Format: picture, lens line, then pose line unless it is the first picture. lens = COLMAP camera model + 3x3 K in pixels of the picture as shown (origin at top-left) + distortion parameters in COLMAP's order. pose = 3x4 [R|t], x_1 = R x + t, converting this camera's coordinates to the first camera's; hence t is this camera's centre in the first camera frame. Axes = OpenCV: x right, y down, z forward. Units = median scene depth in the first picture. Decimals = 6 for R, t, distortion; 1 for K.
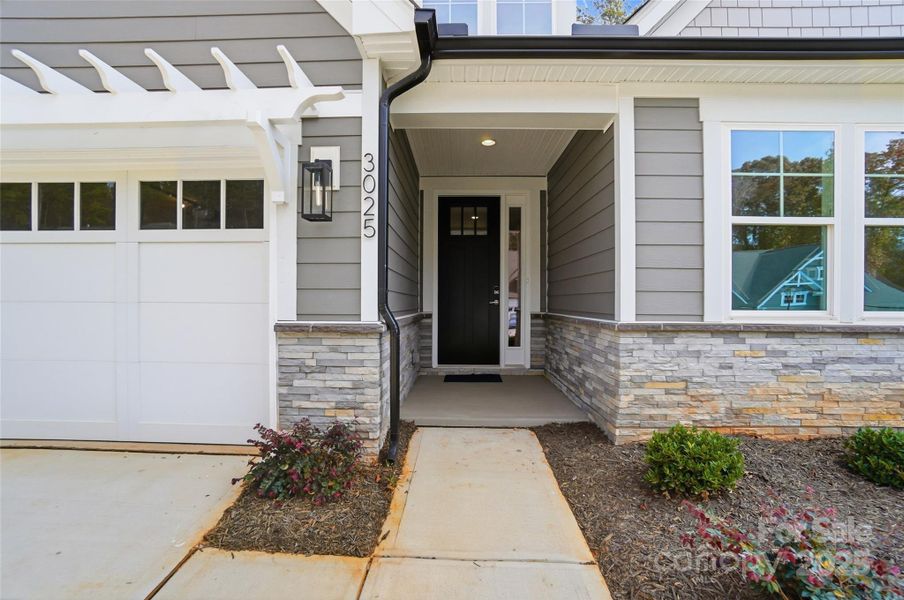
lens RADIAL K [[407.2, 0, 453.0], [0, 407.2, 301.6], [0, 0, 1]] dist [-0.068128, 0.024268]
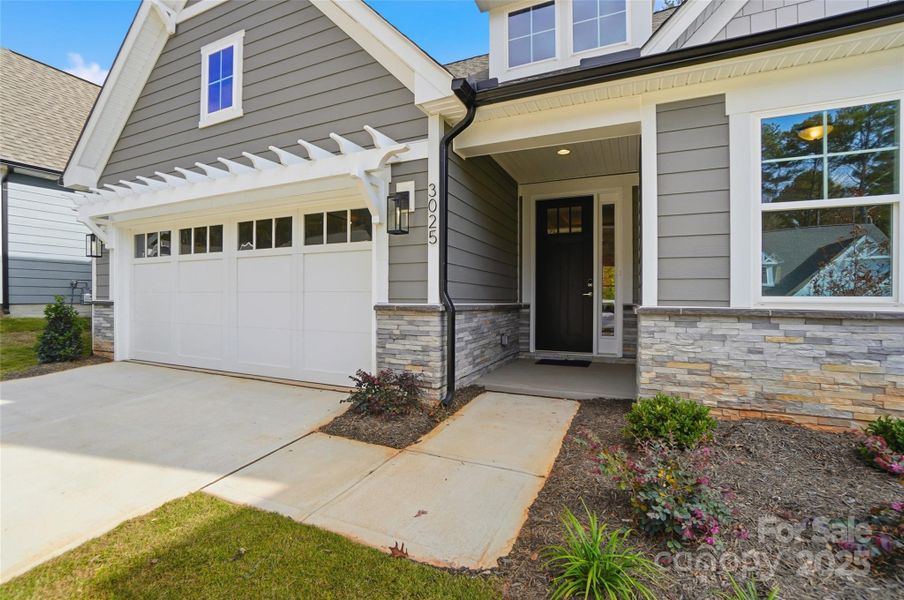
lens RADIAL K [[407.2, 0, 453.0], [0, 407.2, 301.6], [0, 0, 1]] dist [-0.068128, 0.024268]
pose [[0.919743, 0.002162, -0.392514, 0.378660], [-0.000505, 0.999991, 0.004325, 0.032368], [0.392520, -0.003779, 0.919736, -0.244517]]
